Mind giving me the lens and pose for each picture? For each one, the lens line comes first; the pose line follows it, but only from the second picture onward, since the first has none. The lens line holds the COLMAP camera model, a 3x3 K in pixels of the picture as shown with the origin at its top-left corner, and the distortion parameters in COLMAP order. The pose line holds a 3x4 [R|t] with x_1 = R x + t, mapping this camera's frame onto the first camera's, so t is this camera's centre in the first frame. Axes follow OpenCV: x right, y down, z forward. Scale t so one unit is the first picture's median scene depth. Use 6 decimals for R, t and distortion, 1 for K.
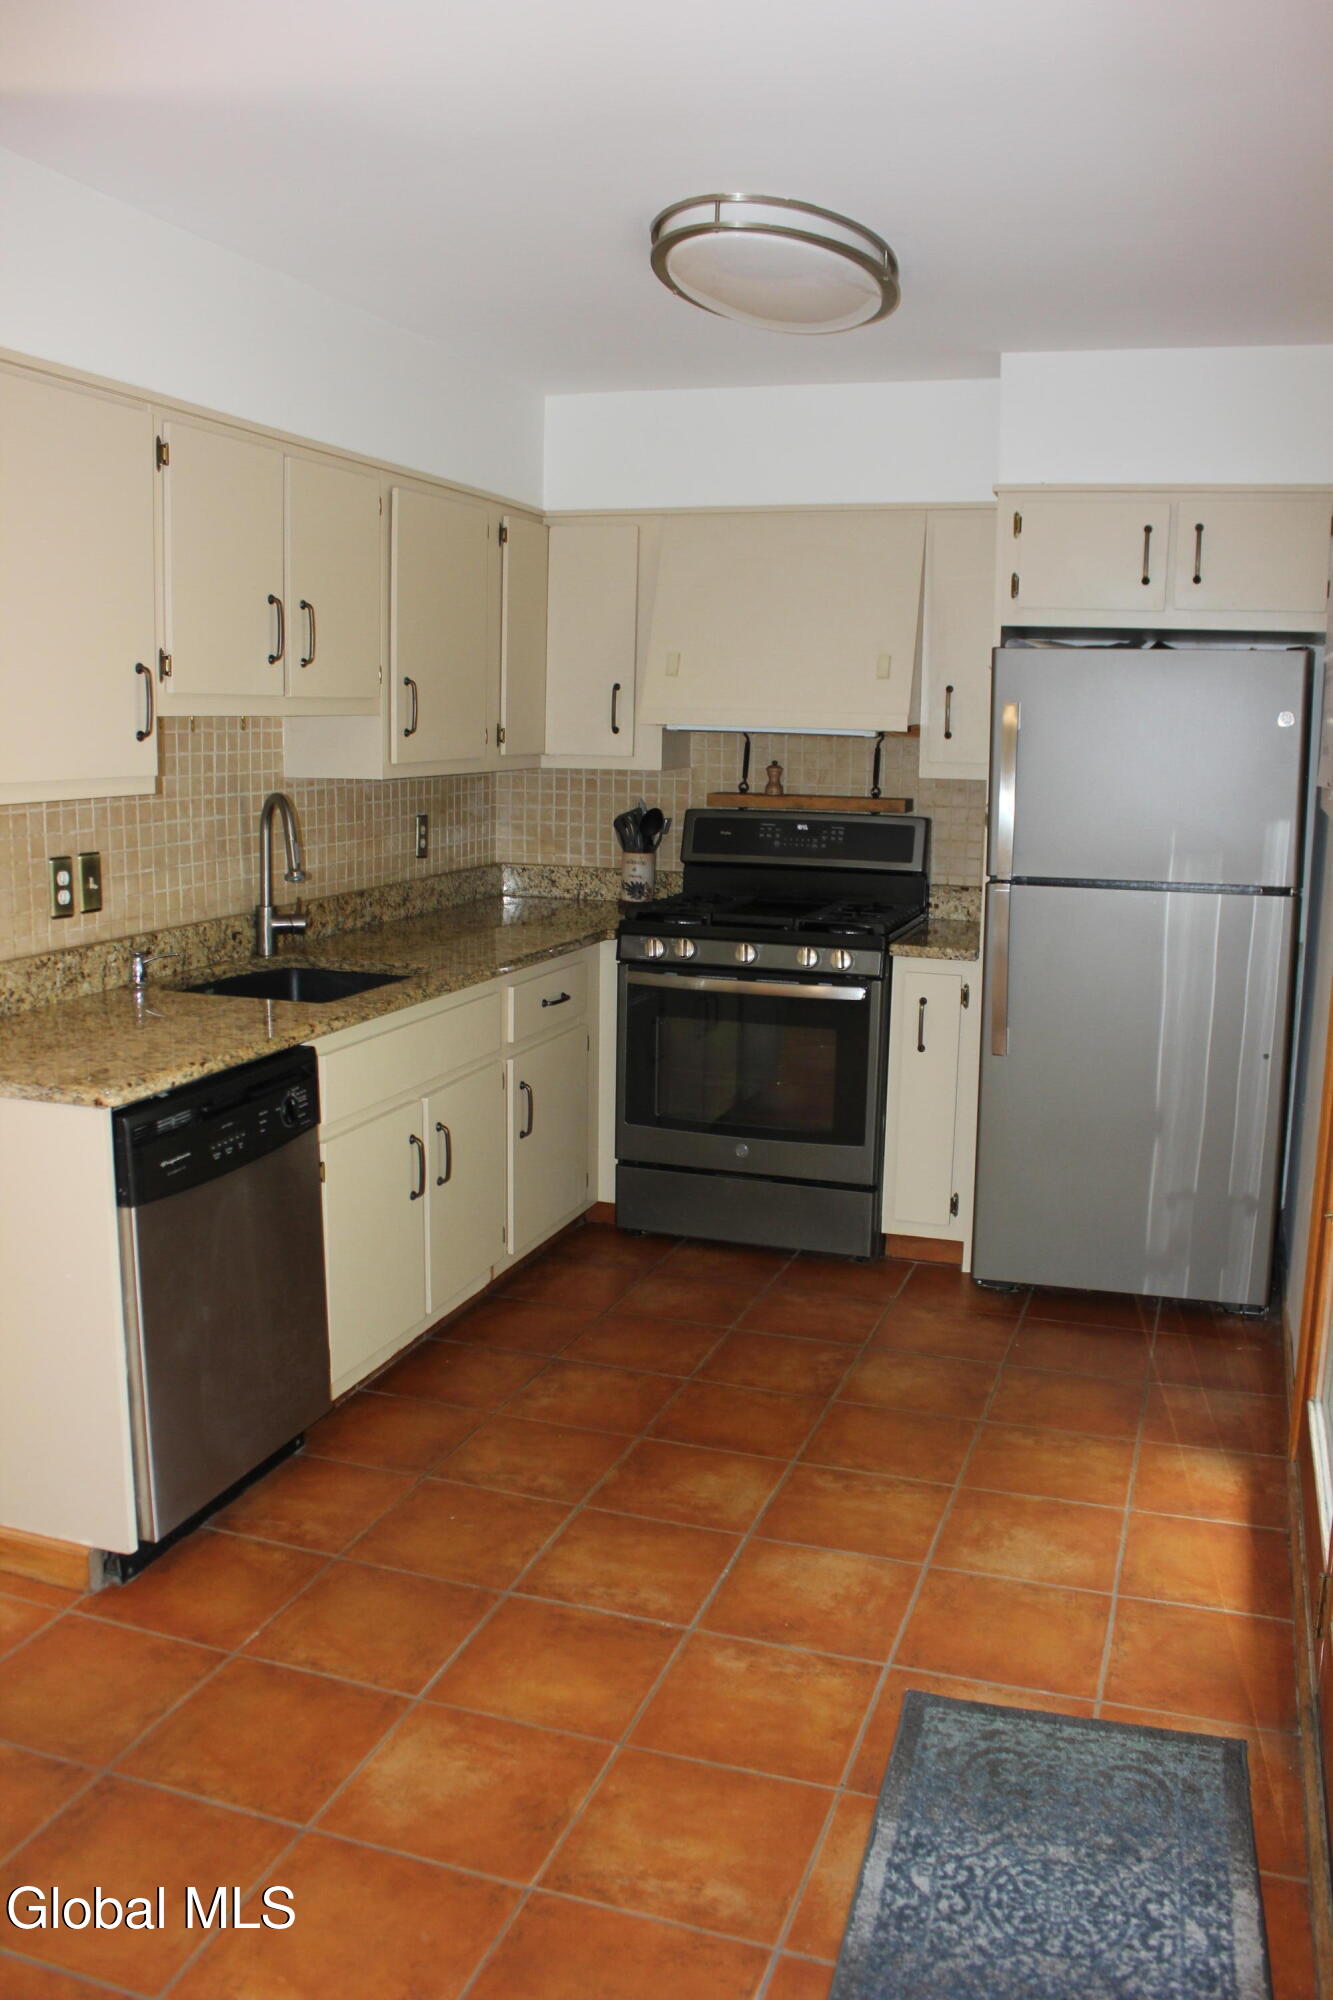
lens RADIAL K [[1649.9, 0, 697.9], [0, 1649.9, 1002.3], [0, 0, 1]] dist [-0.164634, 0.146842]
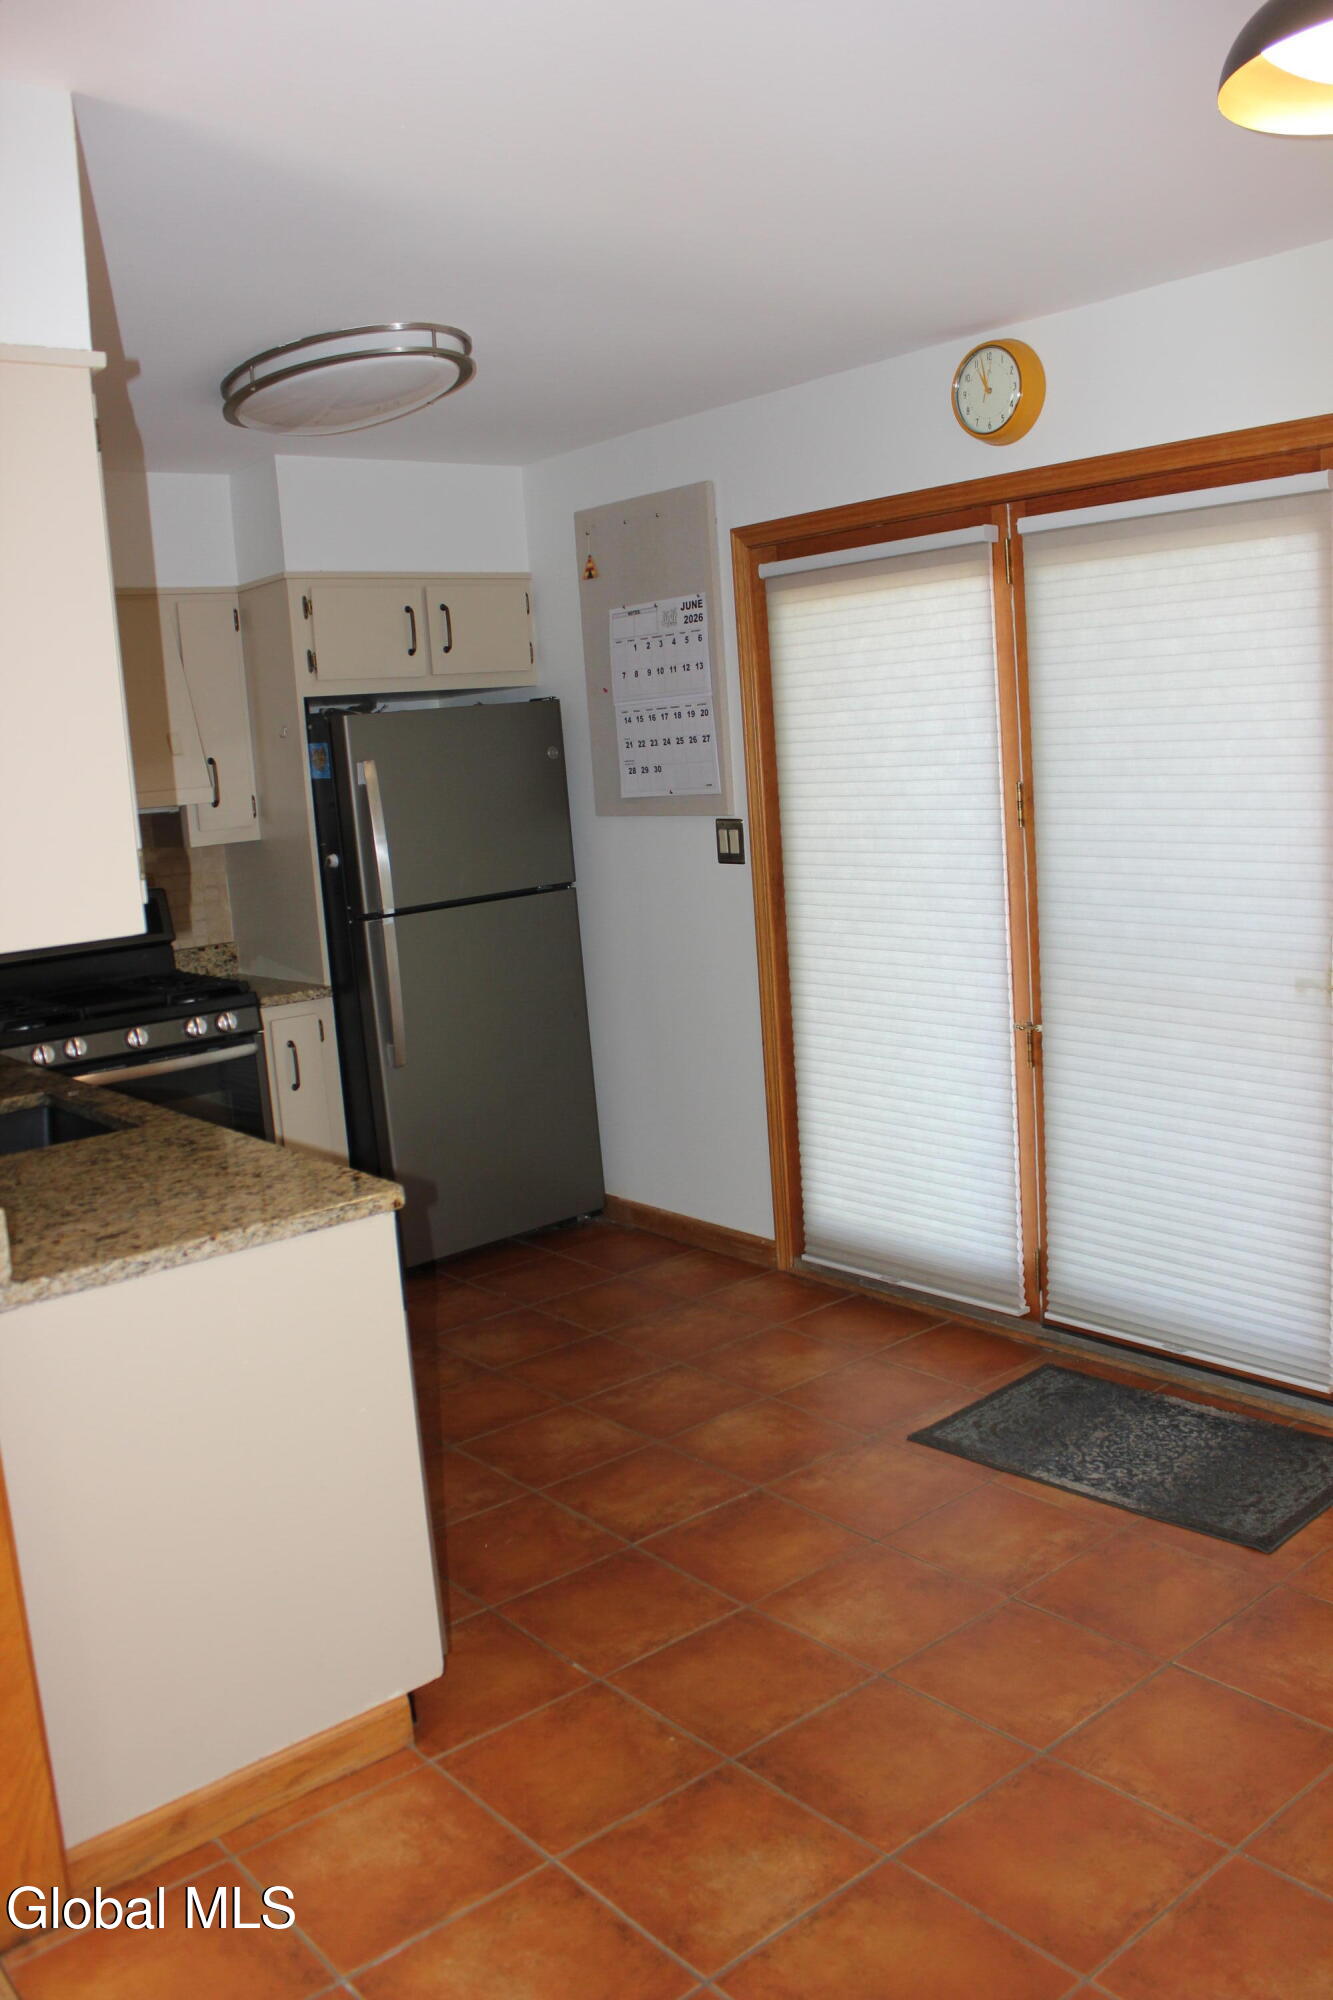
lens RADIAL K [[1649.9, 0, 697.9], [0, 1649.9, 1002.3], [0, 0, 1]] dist [-0.164634, 0.146842]
pose [[0.526003, -0.189129, 0.829187, -0.946782], [0.225785, 0.971029, 0.078253, -0.079102], [-0.819964, 0.146056, 0.553467, 0.276947]]
